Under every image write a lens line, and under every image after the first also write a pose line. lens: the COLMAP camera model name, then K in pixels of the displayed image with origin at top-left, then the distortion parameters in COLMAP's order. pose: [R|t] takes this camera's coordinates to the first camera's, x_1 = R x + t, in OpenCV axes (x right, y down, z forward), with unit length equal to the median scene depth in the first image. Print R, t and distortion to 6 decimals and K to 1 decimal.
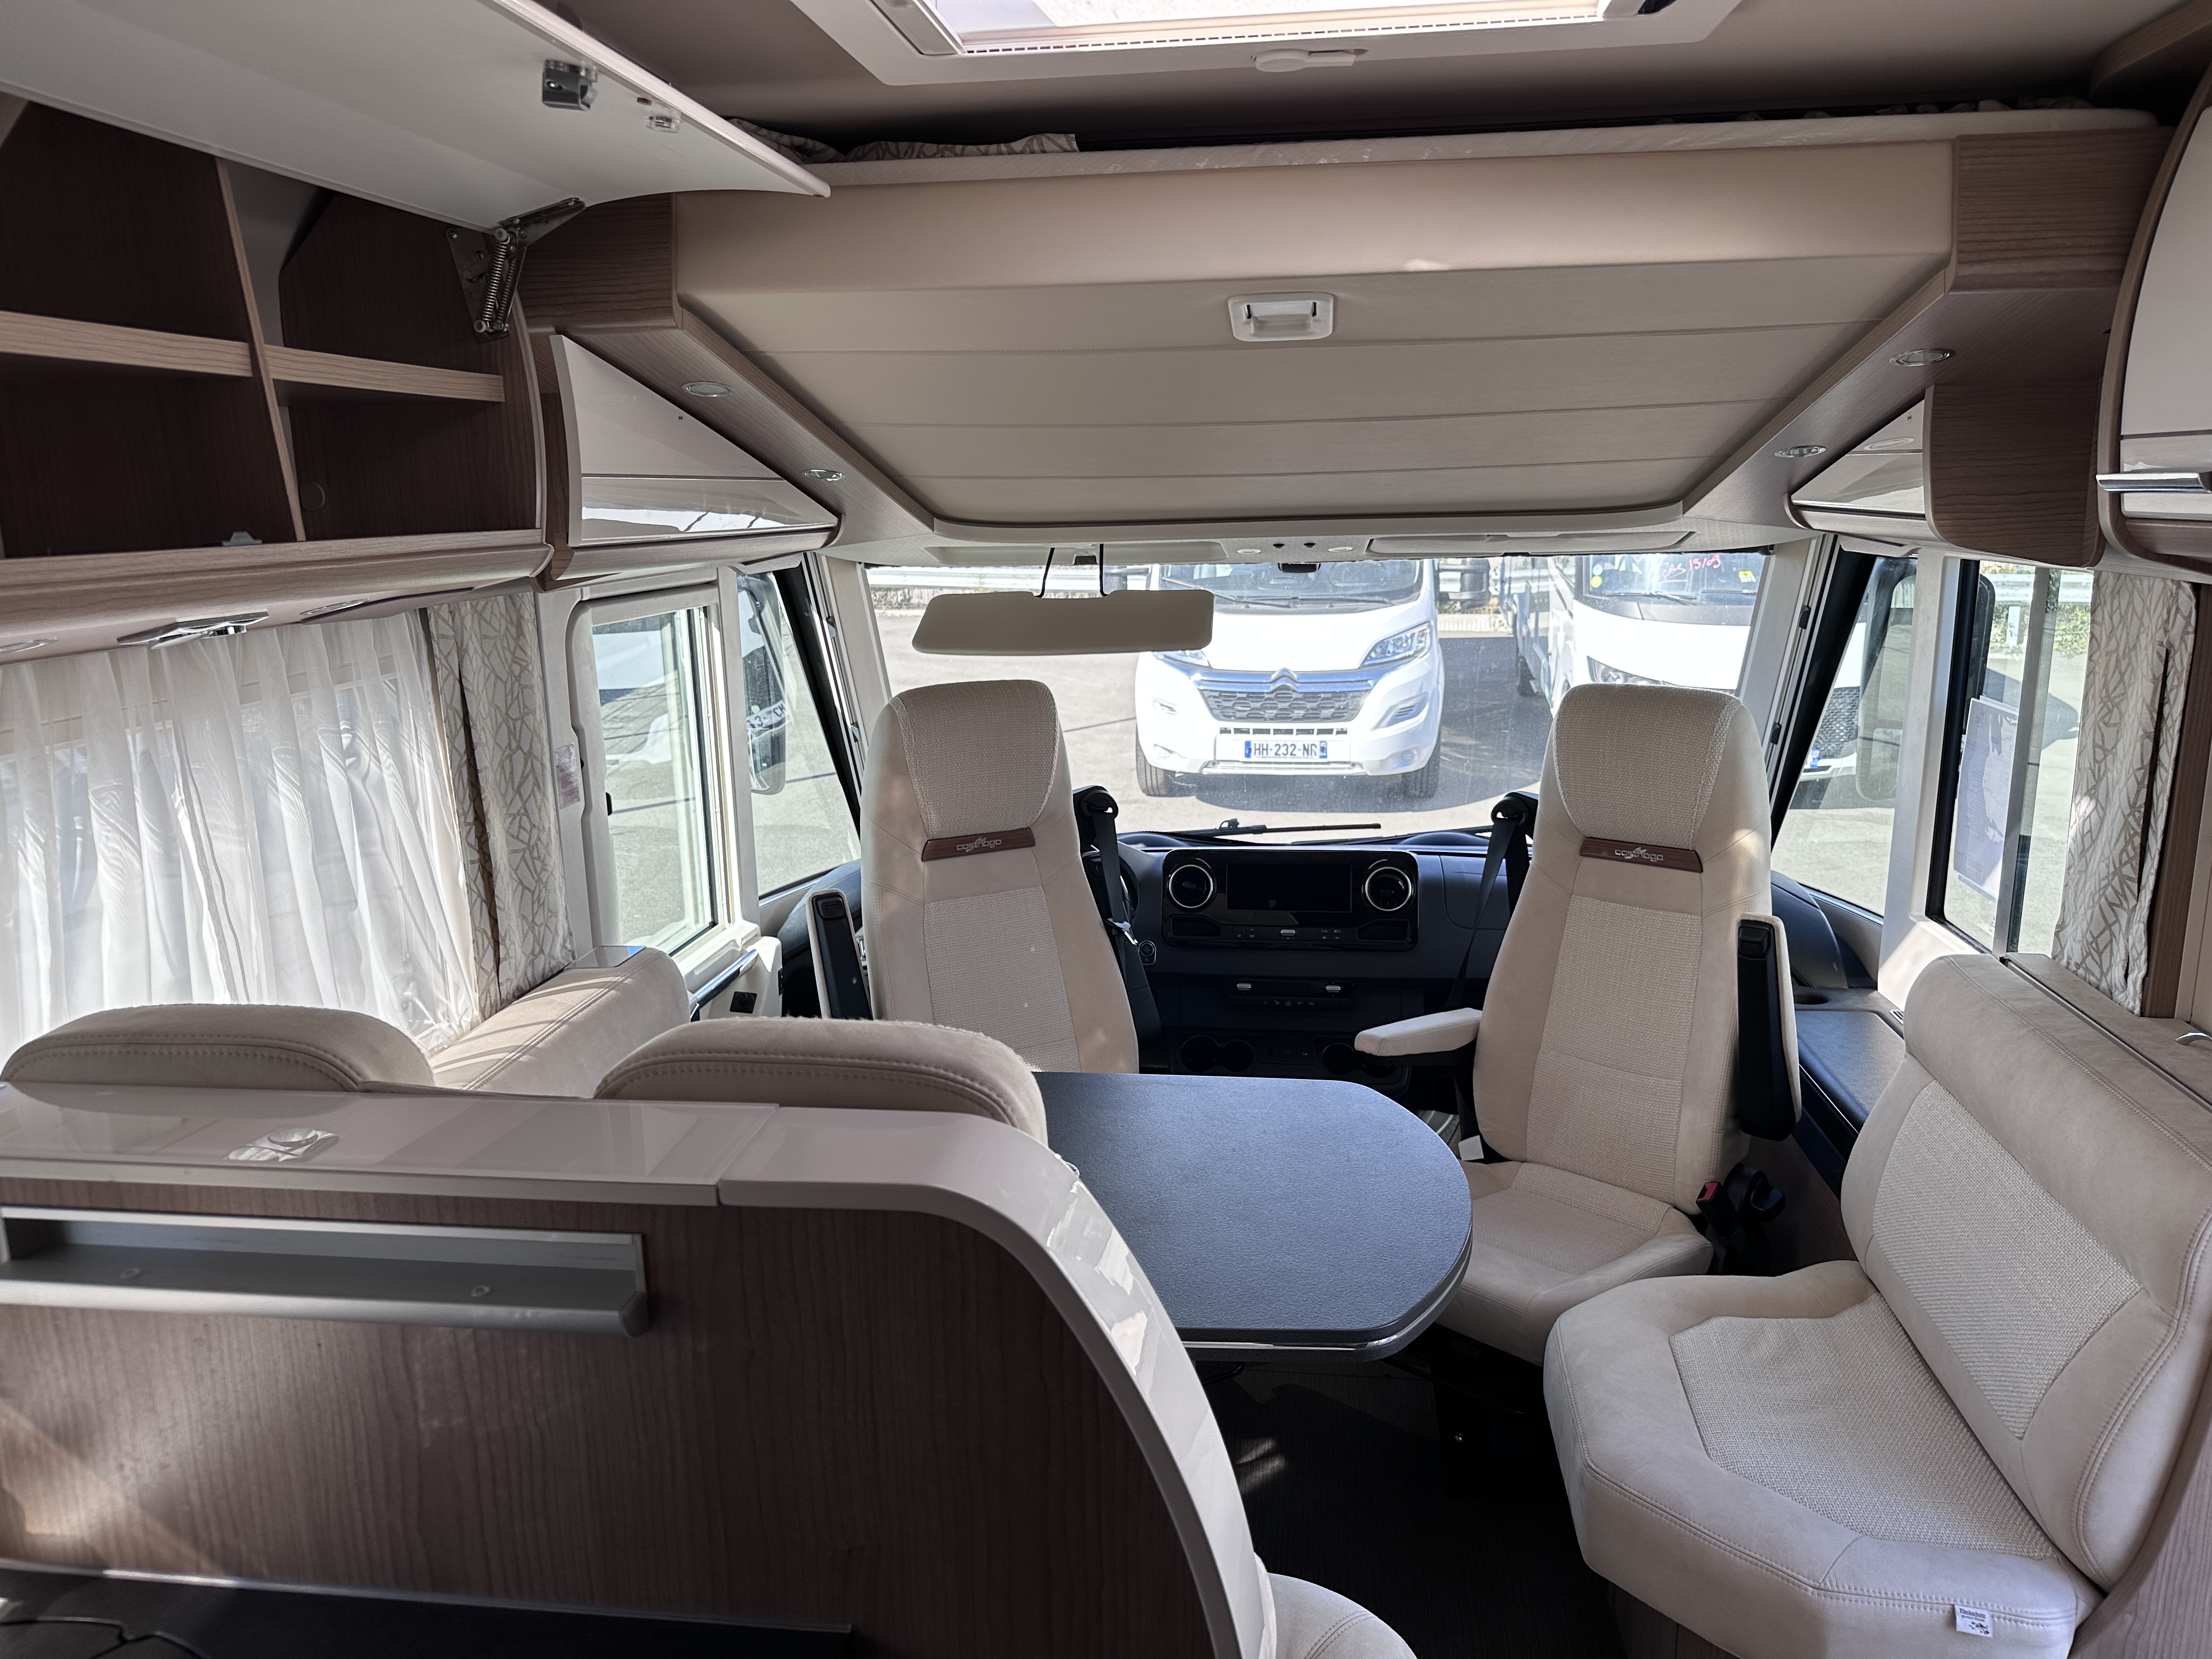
lens RADIAL K [[1576.4, 0, 1114.9], [0, 1576.4, 832.7], [0, 0, 1]] dist [0.047148, -0.065699]
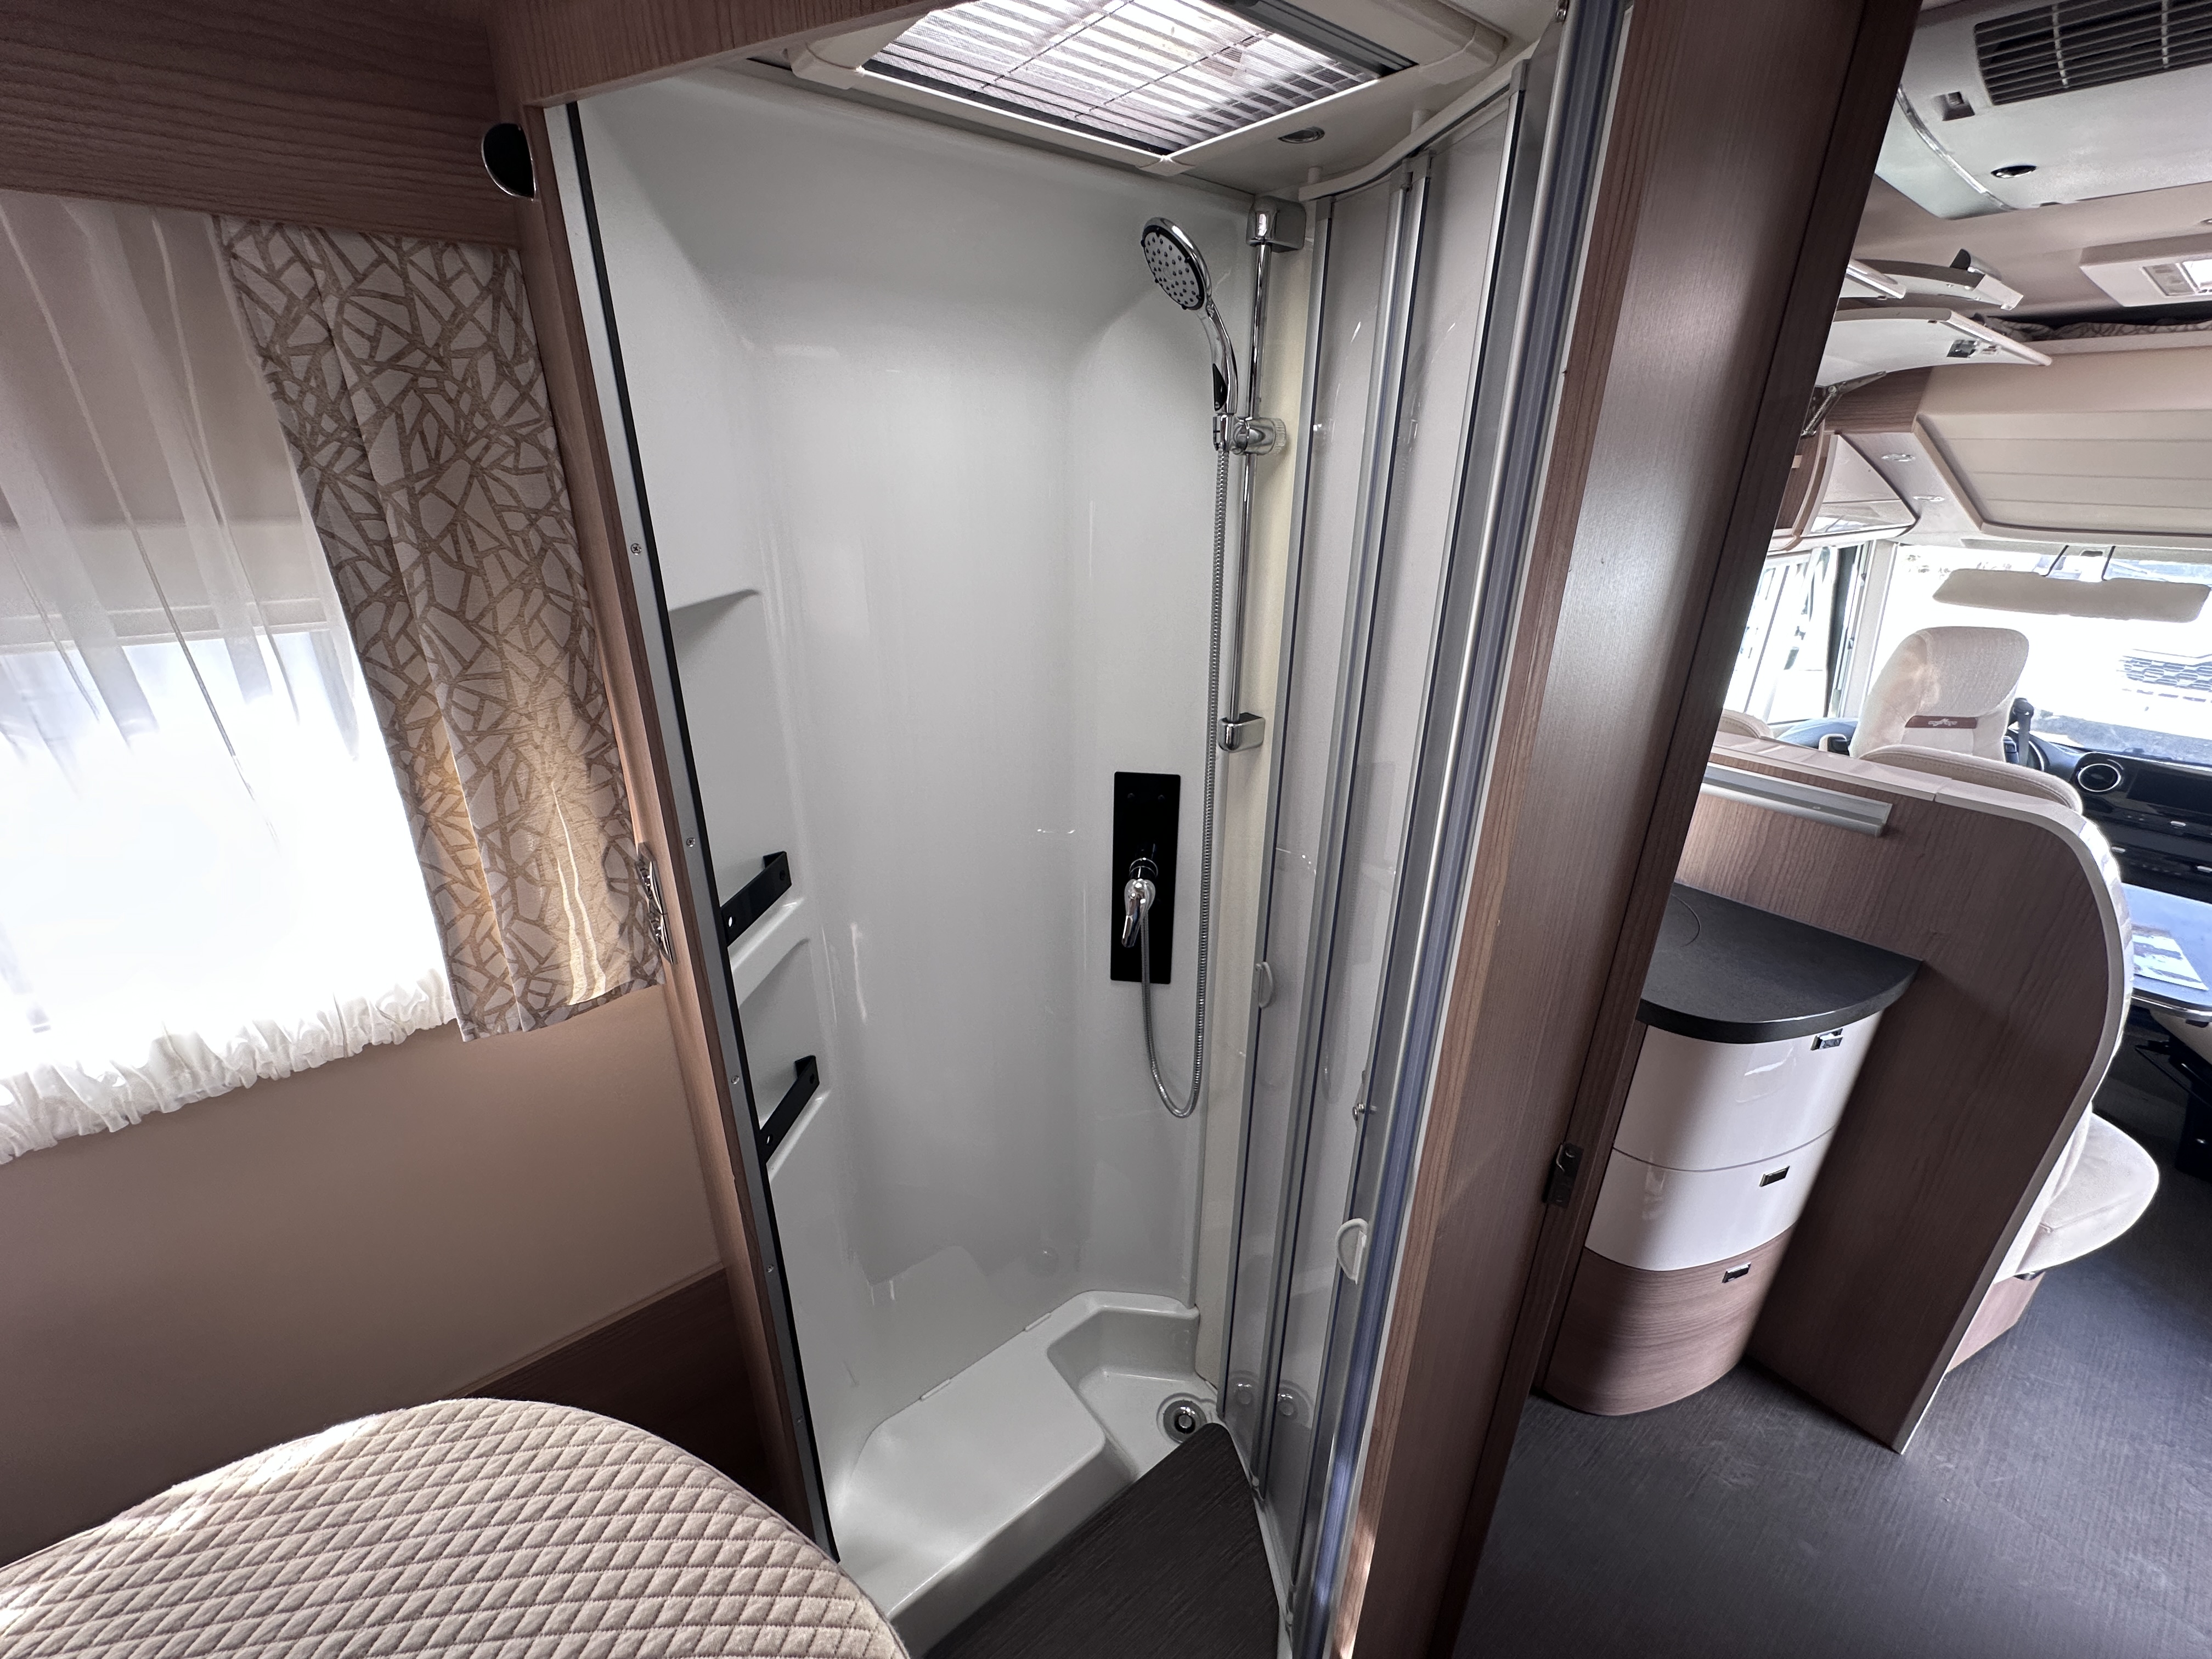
lens RADIAL K [[889.8, 0, 1090.0], [0, 889.8, 834.0], [0, 0, 1]] dist [-0.003372, -0.000733]
pose [[0.703079, 0.289598, -0.649471, -0.109493], [-0.167384, 0.955053, 0.244656, 0.065161], [0.691131, -0.063301, 0.719952, -0.506655]]
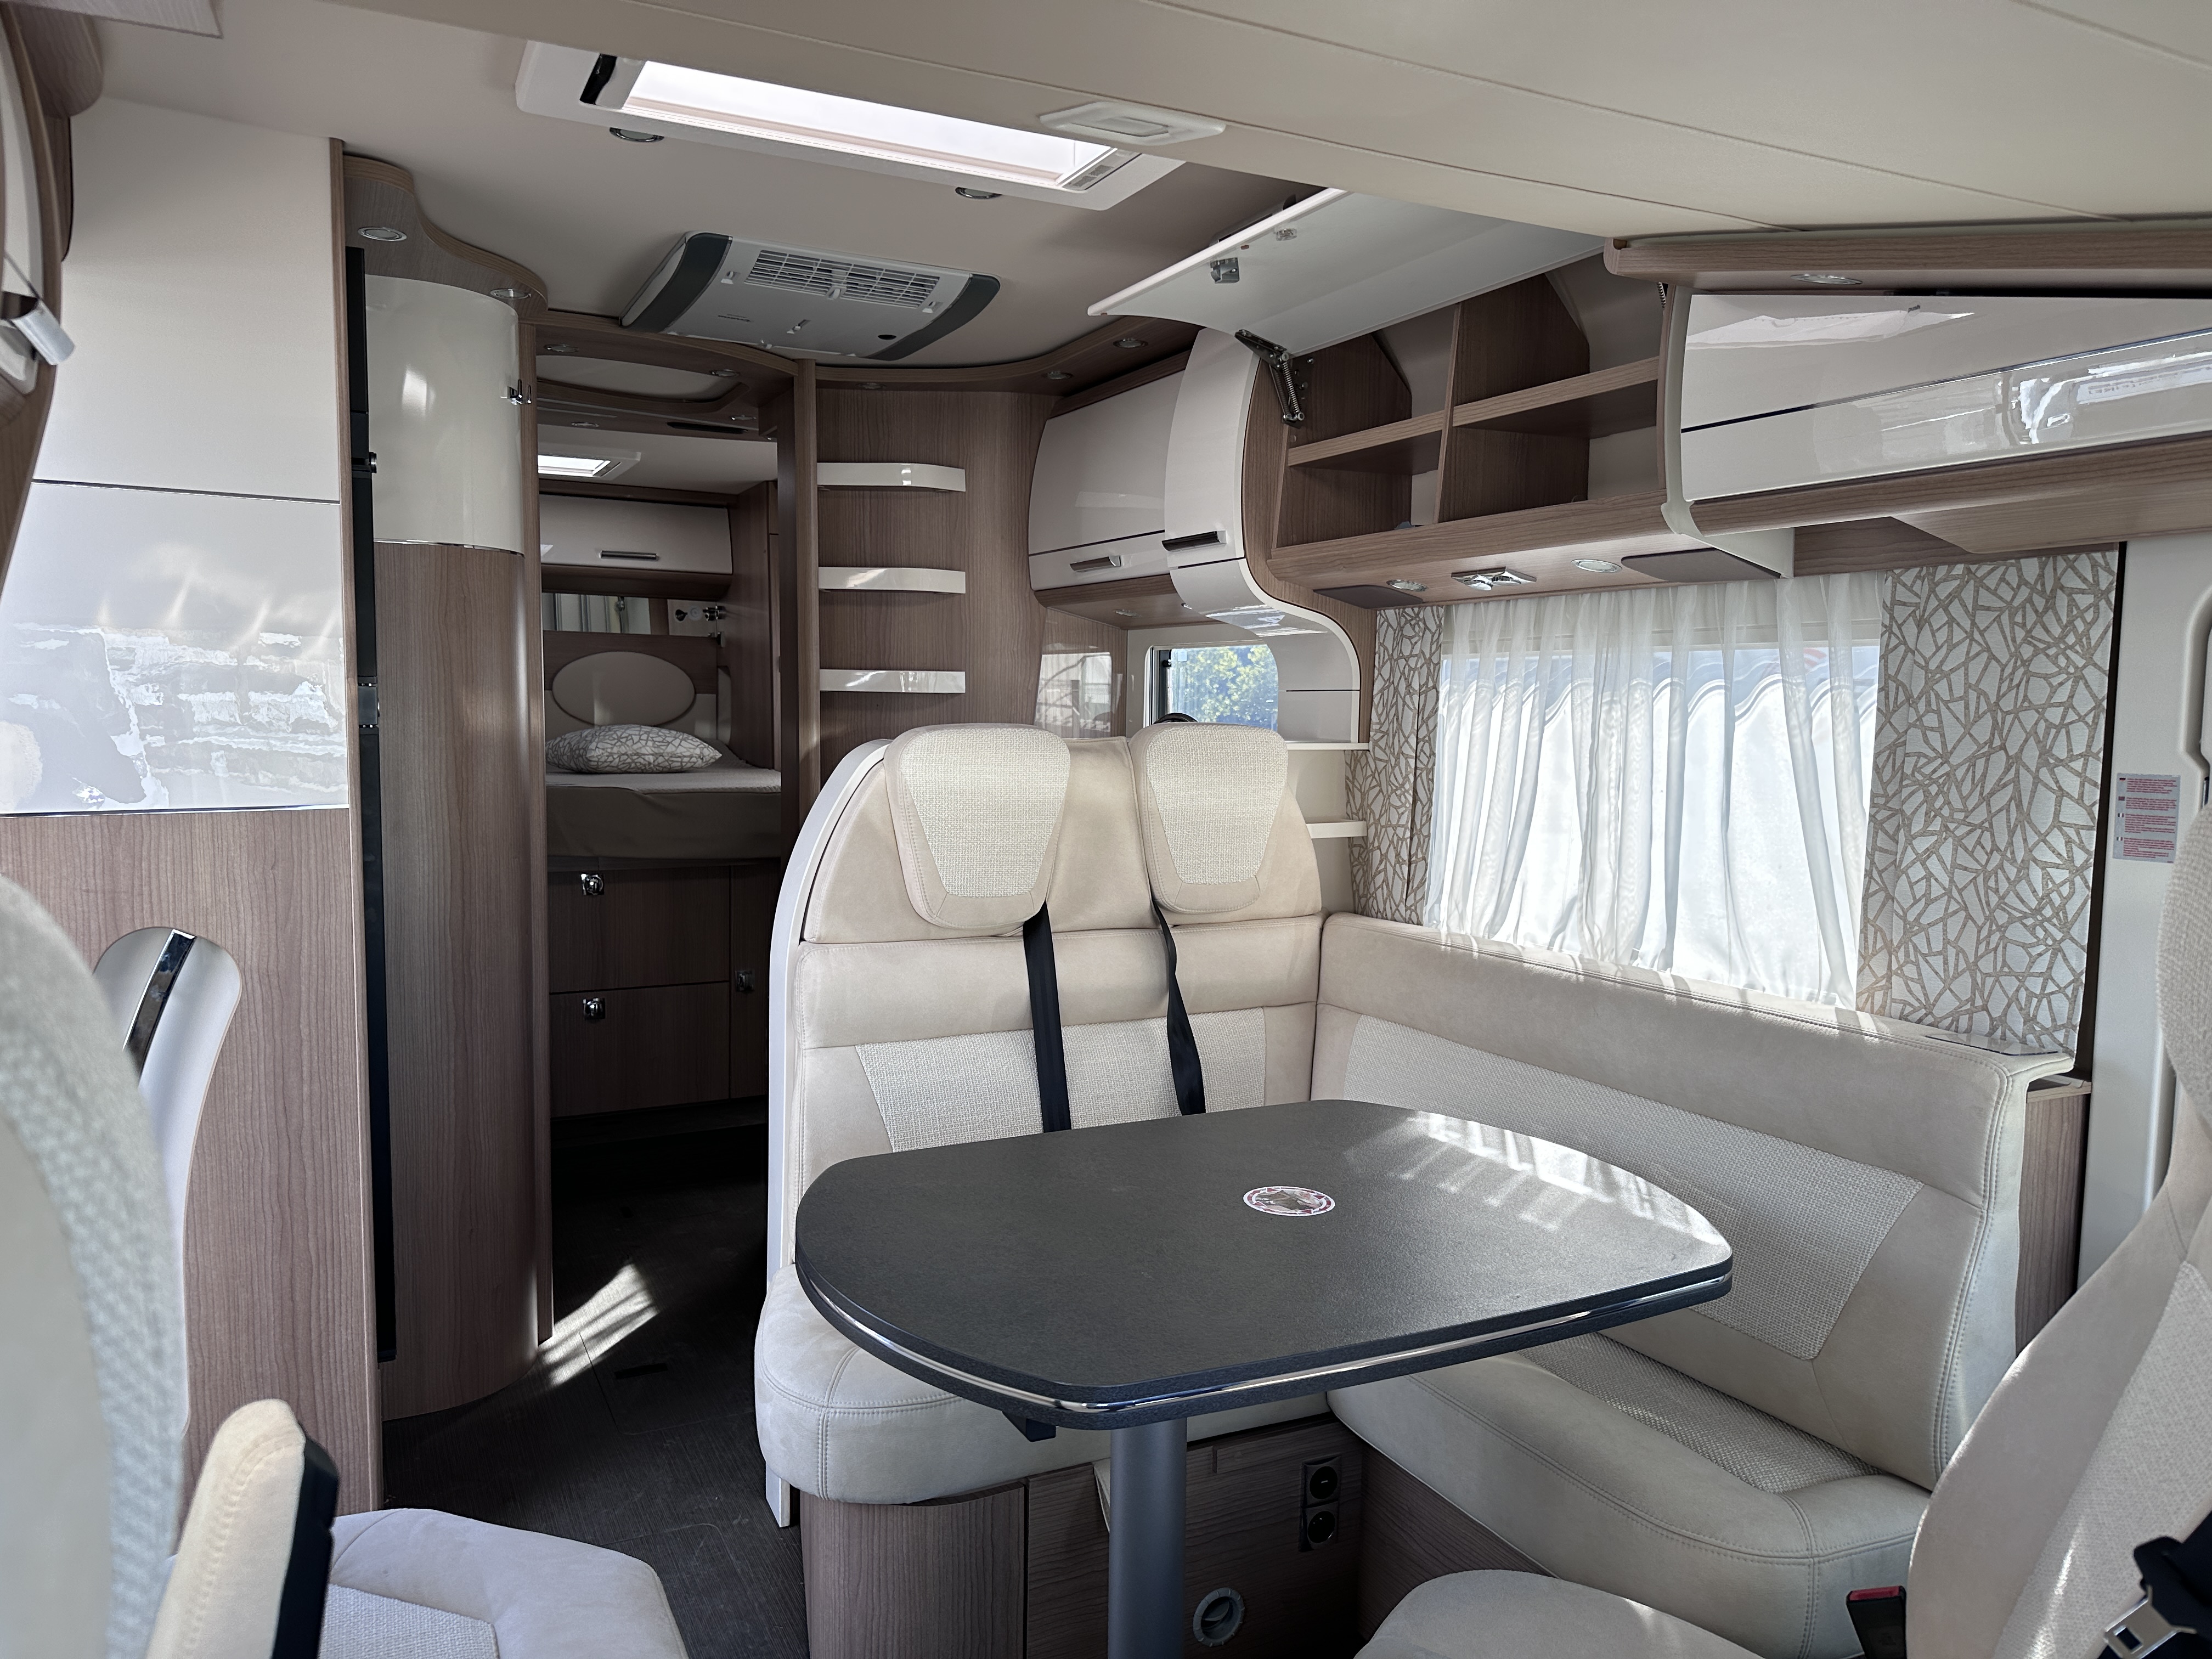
lens RADIAL K [[1576.4, 0, 1105.5], [0, 1576.4, 833.3], [0, 0, 1]] dist [0.047148, -0.065699]
pose [[-0.837385, 0.050446, -0.544281, 0.469989], [-0.116456, 0.956407, 0.267813, -0.184220], [0.534064, 0.287647, -0.795006, 1.483548]]
